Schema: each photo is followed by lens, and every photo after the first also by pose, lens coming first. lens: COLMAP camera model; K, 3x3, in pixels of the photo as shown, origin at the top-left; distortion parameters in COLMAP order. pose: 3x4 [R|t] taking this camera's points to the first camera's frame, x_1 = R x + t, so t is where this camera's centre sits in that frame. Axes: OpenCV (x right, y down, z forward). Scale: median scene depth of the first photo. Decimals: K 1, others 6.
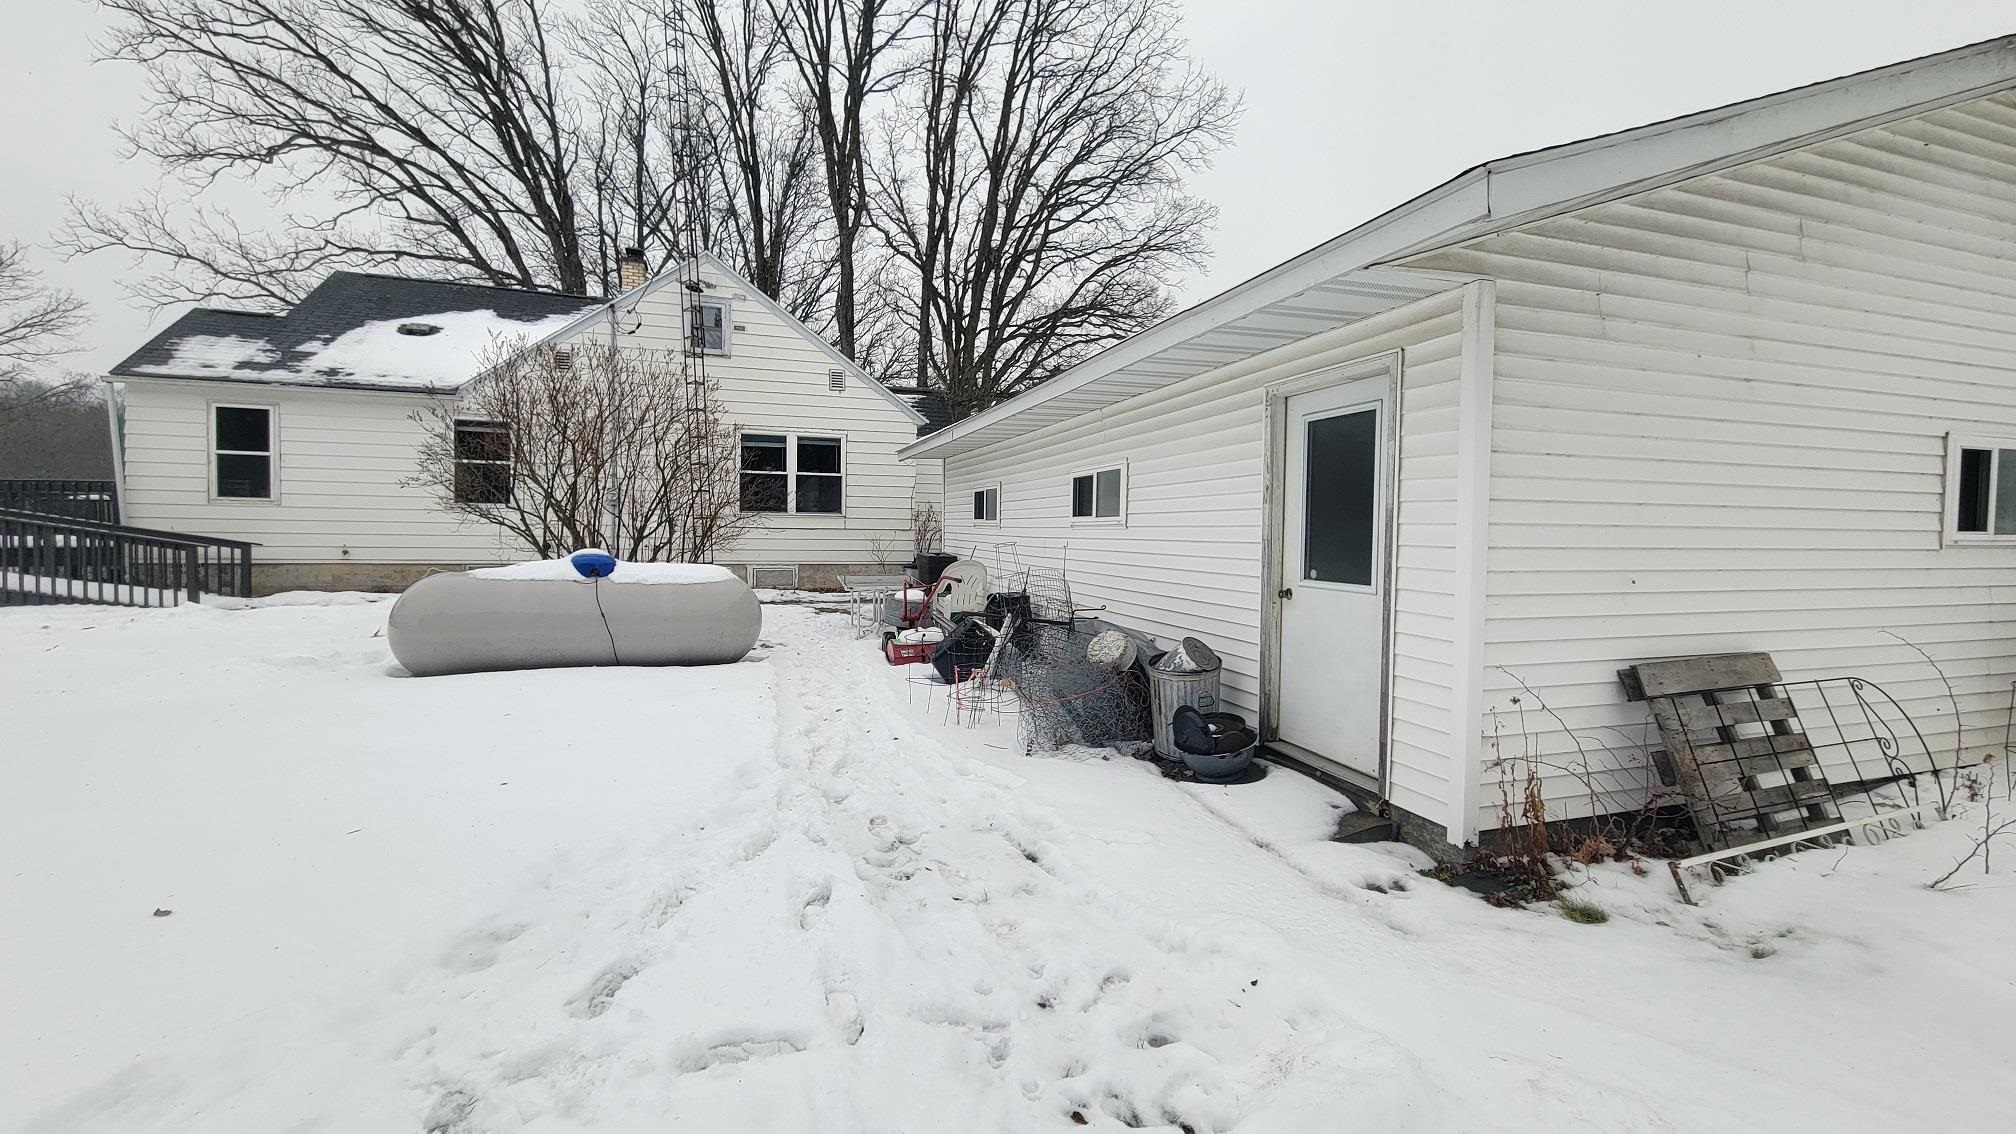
lens RADIAL K [[817.7, 0, 1013.6], [0, 817.7, 559.0], [0, 0, 1]] dist [0.002742, -0.001768]
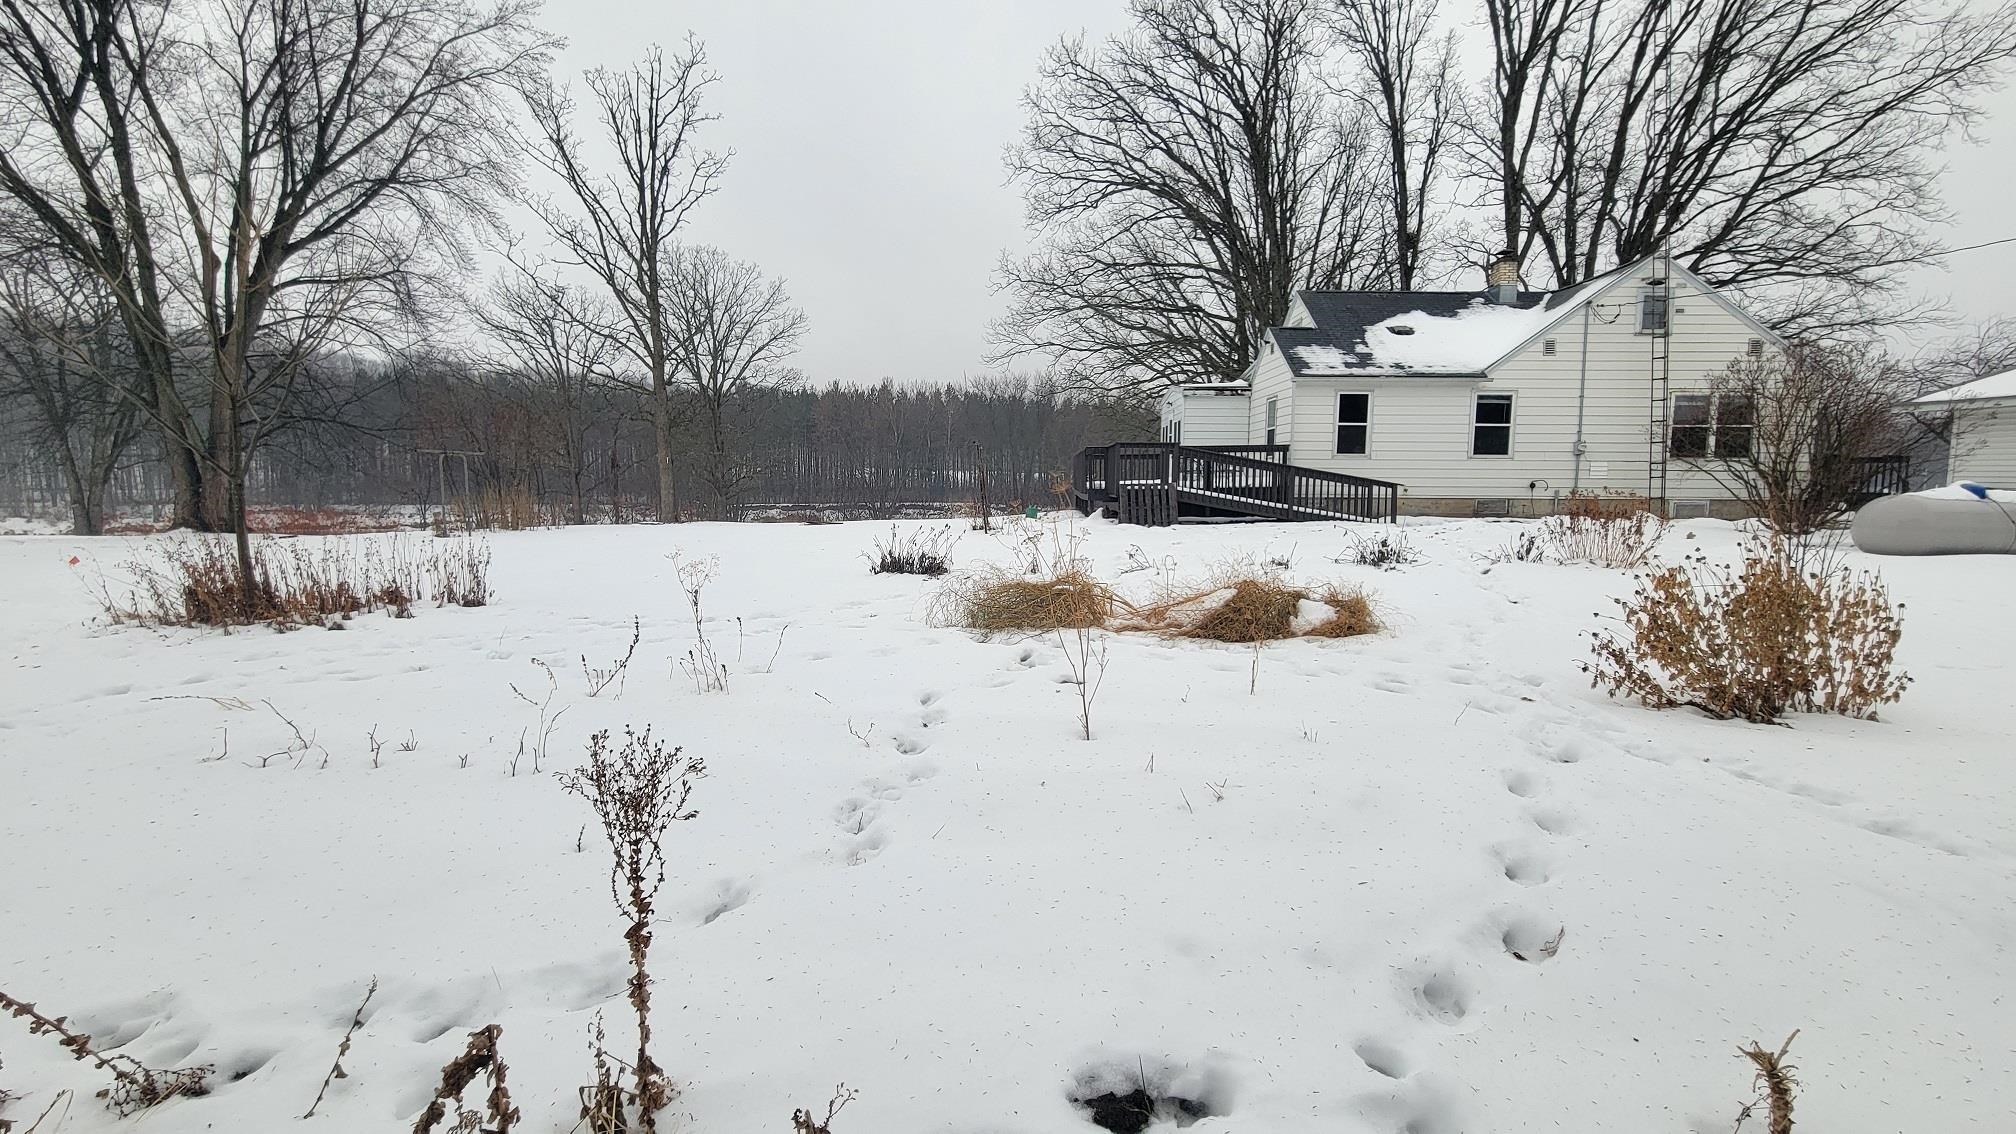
lens RADIAL K [[817.7, 0, 1013.6], [0, 817.7, 559.0], [0, 0, 1]] dist [0.002742, -0.001768]
pose [[0.944794, 0.021898, -0.326932, -1.023915], [-0.002160, 0.998159, 0.060616, 0.027257], [0.327658, -0.056563, 0.943102, -0.625583]]
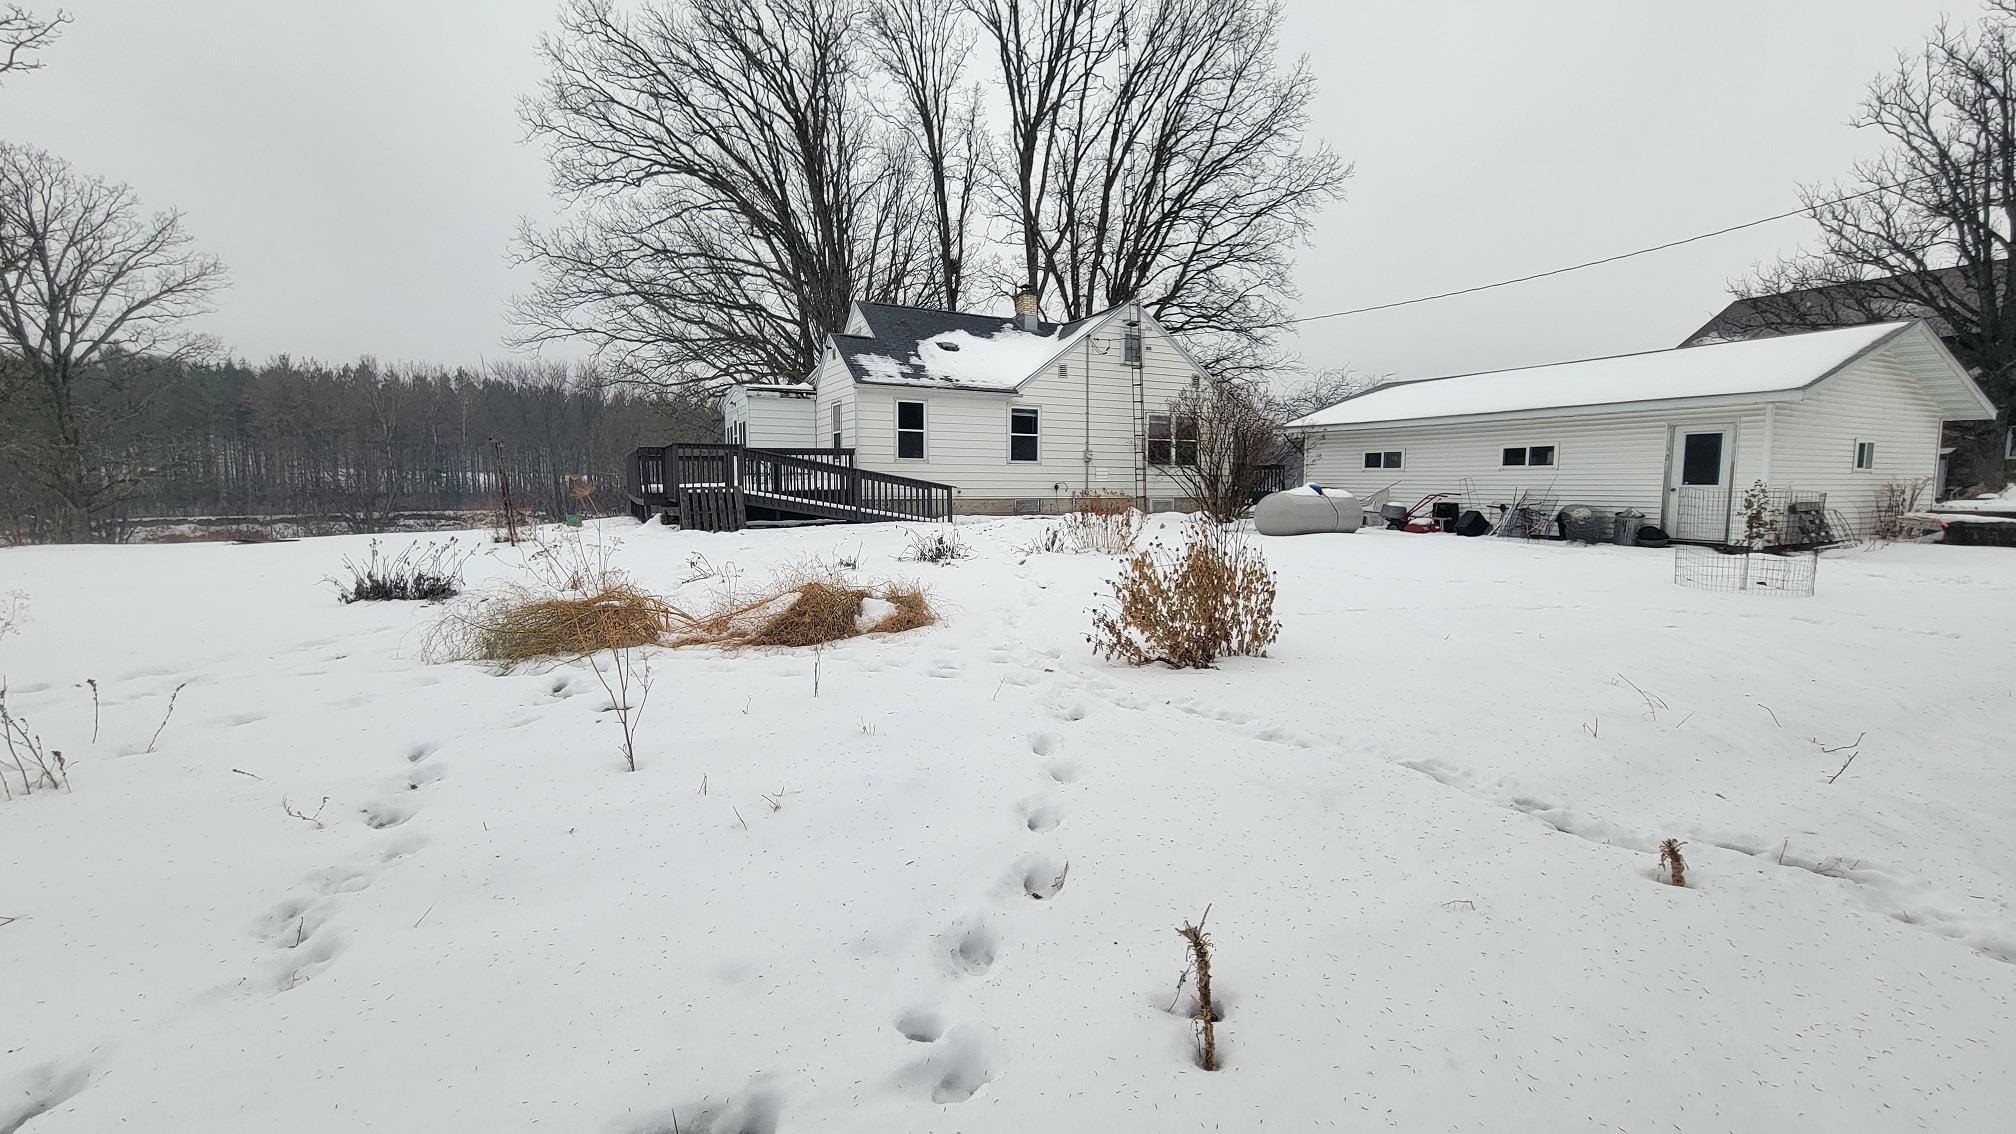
lens RADIAL K [[817.7, 0, 1013.6], [0, 817.7, 559.0], [0, 0, 1]] dist [0.002742, -0.001768]
pose [[0.985096, -0.027675, 0.169765, -1.013775], [0.017513, 0.997980, 0.061071, 0.027149], [-0.171112, -0.057187, 0.983591, -0.622020]]
